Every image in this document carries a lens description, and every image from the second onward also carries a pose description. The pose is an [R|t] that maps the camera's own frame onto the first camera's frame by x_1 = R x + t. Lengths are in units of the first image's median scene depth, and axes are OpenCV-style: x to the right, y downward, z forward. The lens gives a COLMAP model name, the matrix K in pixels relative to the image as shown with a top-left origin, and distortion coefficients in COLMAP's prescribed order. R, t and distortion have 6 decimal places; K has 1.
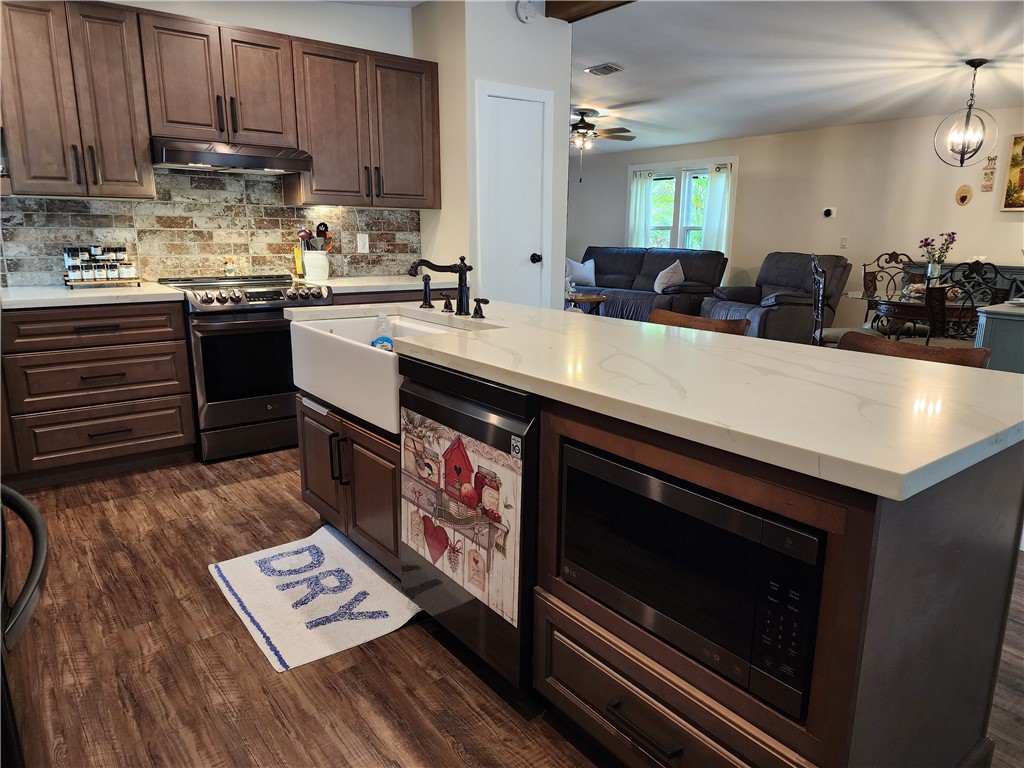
lens RADIAL K [[687.5, 0, 512.0], [0, 687.5, 384.0], [0, 0, 1]] dist [0.011889, 0.002095]
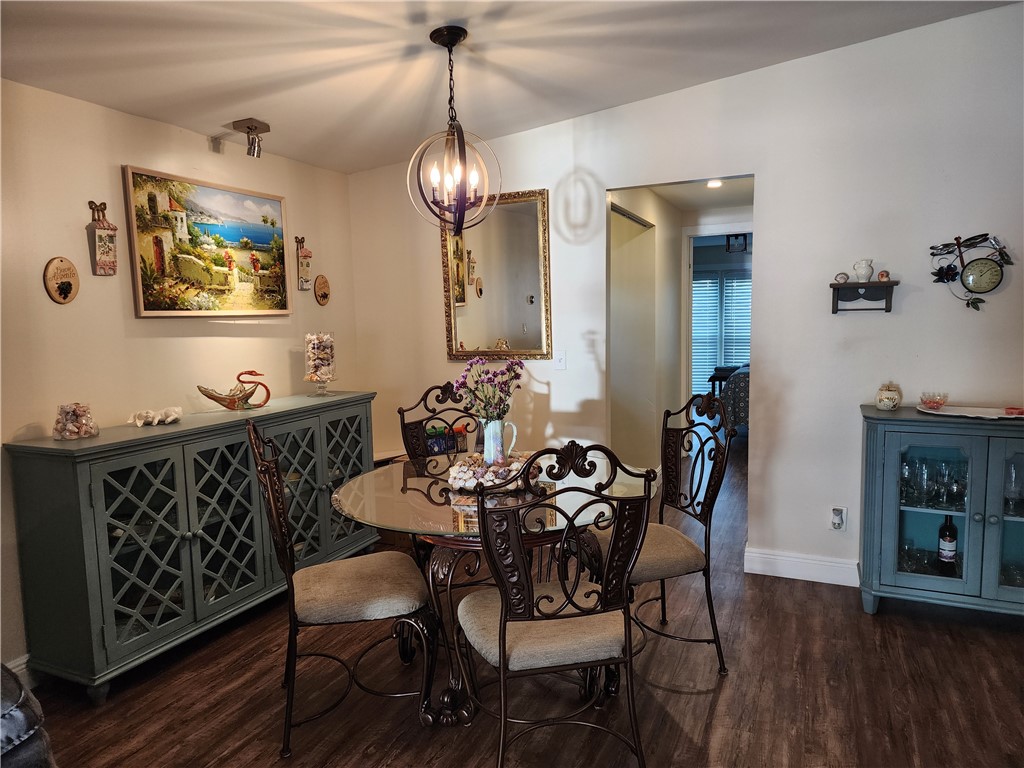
lens RADIAL K [[687.1, 0, 512.0], [0, 687.1, 384.0], [0, 0, 1]] dist [0.087292, -0.081989]
pose [[-0.482957, -0.086422, 0.871369, 0.115937], [0.212142, 0.953924, 0.212189, -0.210557], [-0.849557, 0.287332, -0.442371, 0.837303]]
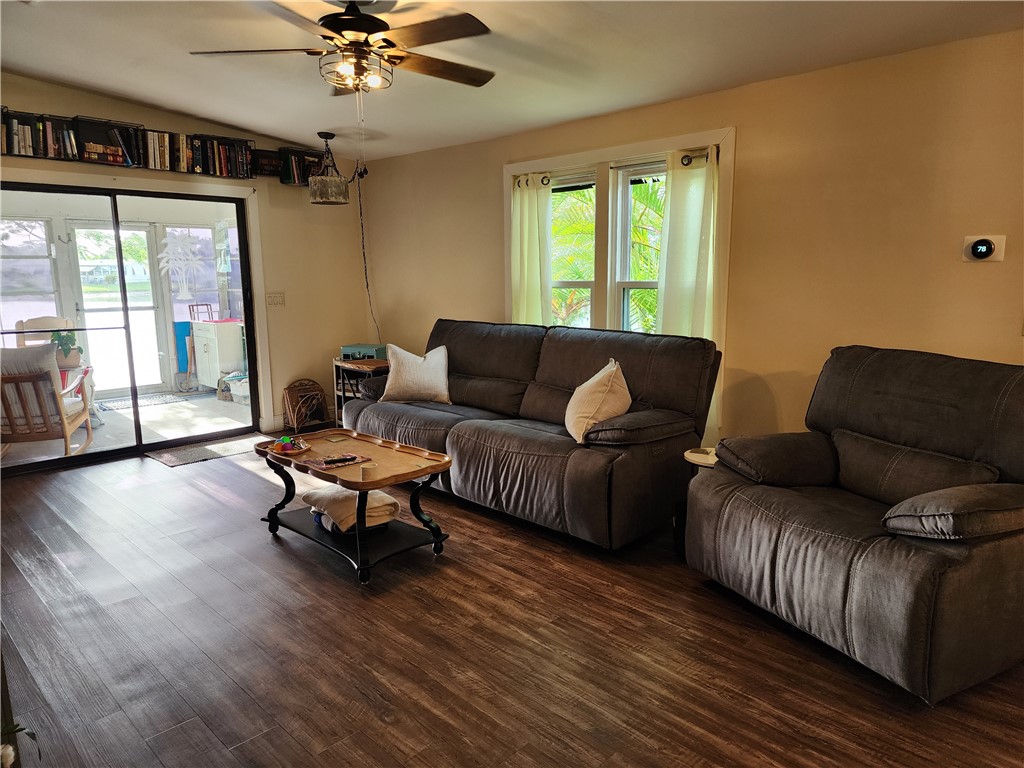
lens RADIAL K [[687.1, 0, 512.0], [0, 687.1, 384.0], [0, 0, 1]] dist [0.087292, -0.081989]
pose [[0.991076, -0.038004, 0.127766, 0.131376], [0.045391, 0.997431, -0.055414, -0.159169], [-0.125332, 0.060719, 0.990255, 0.632711]]
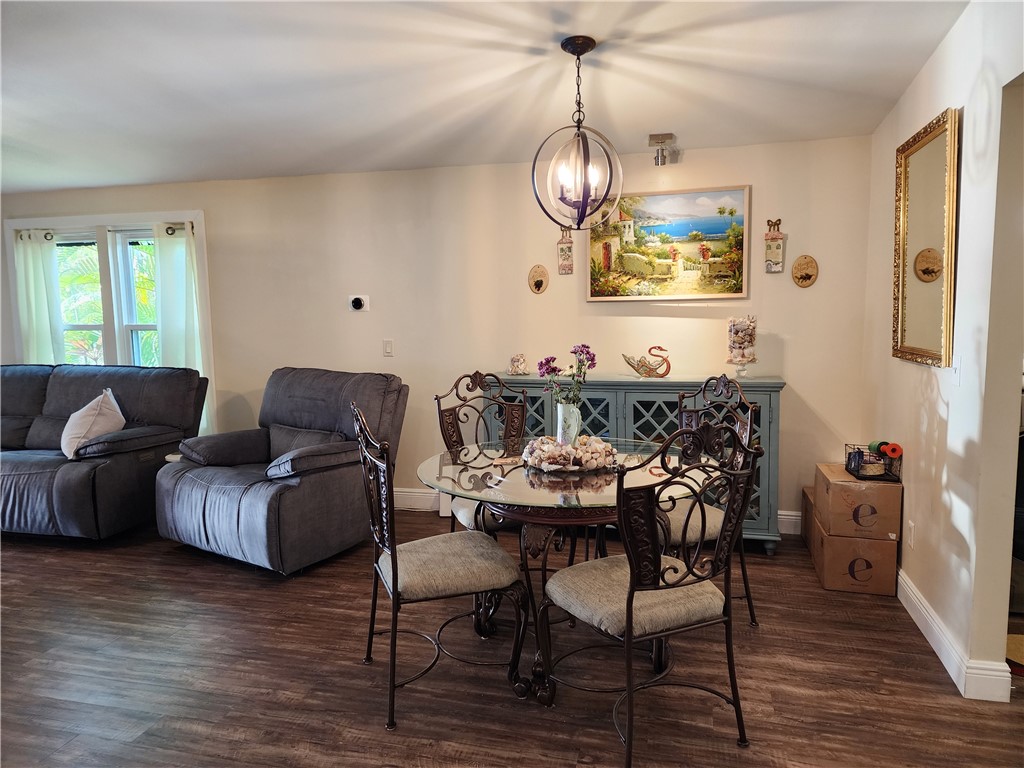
lens RADIAL K [[680.1, 0, 512.4], [0, 680.1, 378.6], [0, 0, 1]] dist [0.095811, -0.076475]
pose [[0.790885, -0.084444, 0.606111, 0.179464], [0.155601, 0.985632, -0.065717, -0.114584], [-0.591853, 0.146286, 0.792661, 0.418941]]
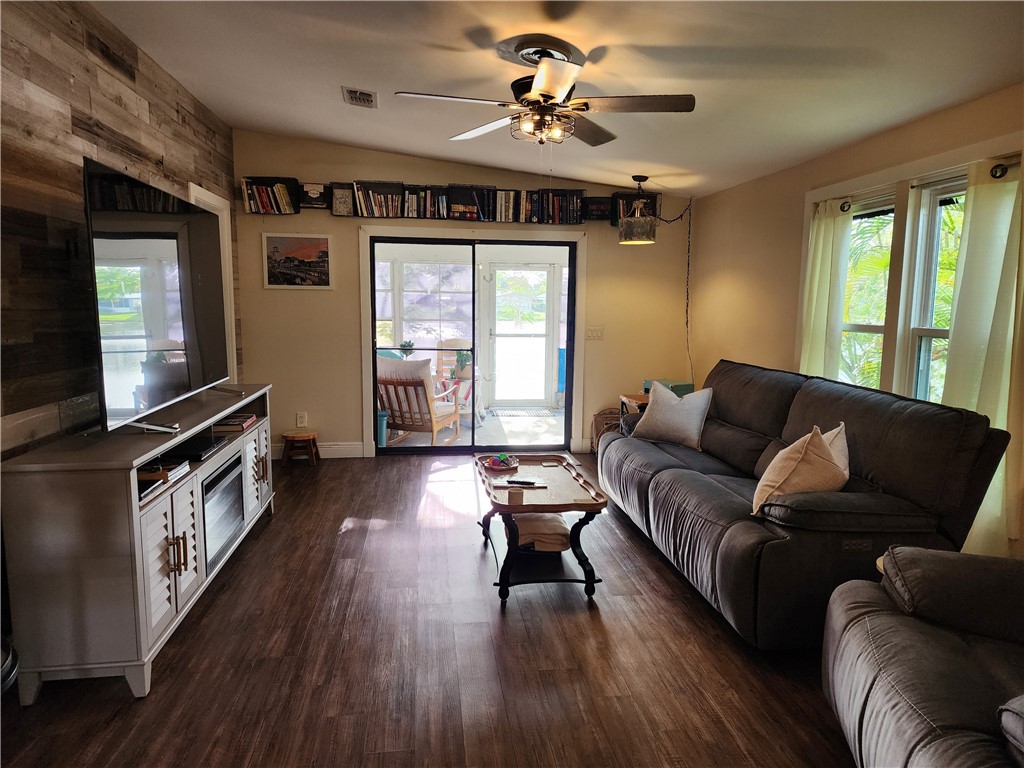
lens RADIAL K [[687.1, 0, 512.0], [0, 687.1, 384.0], [0, 0, 1]] dist [0.087292, -0.081989]
pose [[0.863548, 0.063272, -0.500282, 0.307528], [-0.117184, 0.990117, -0.077052, -0.170215], [0.490462, 0.125163, 0.862428, 0.667214]]
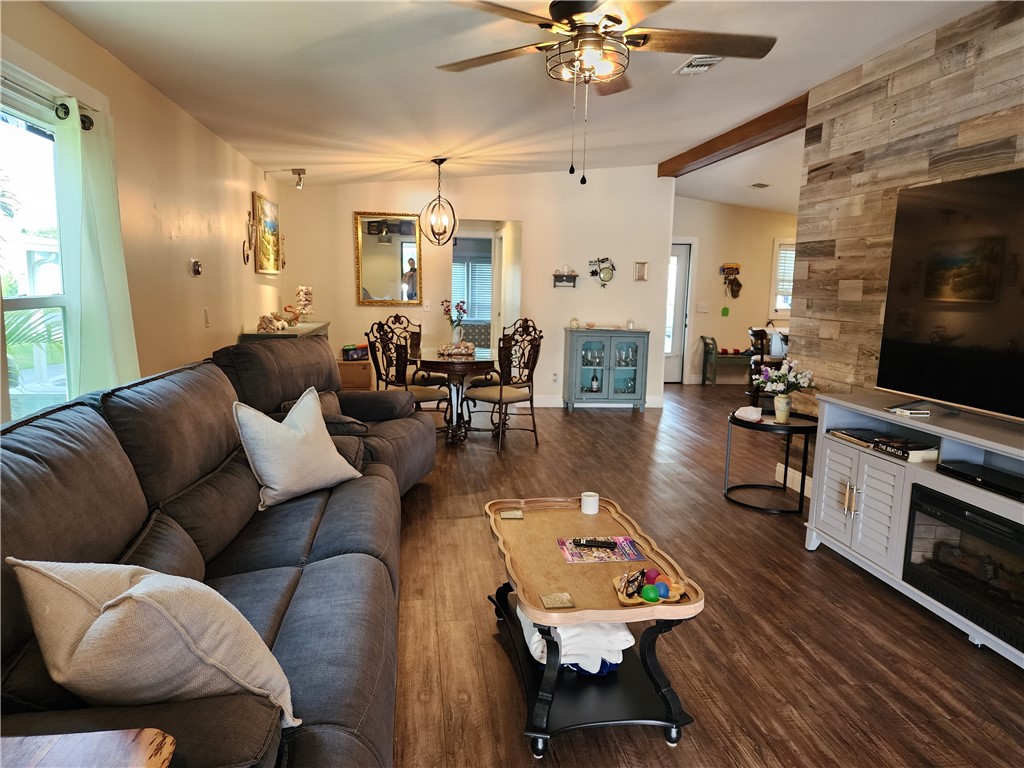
lens RADIAL K [[687.6, 0, 519.8], [0, 687.6, 383.3], [0, 0, 1]] dist [0.083692, -0.079861]
pose [[-0.874414, -0.096150, 0.475557, -0.043843], [0.077883, 0.939639, 0.333185, -0.325926], [-0.478888, 0.328379, -0.814146, 1.356233]]
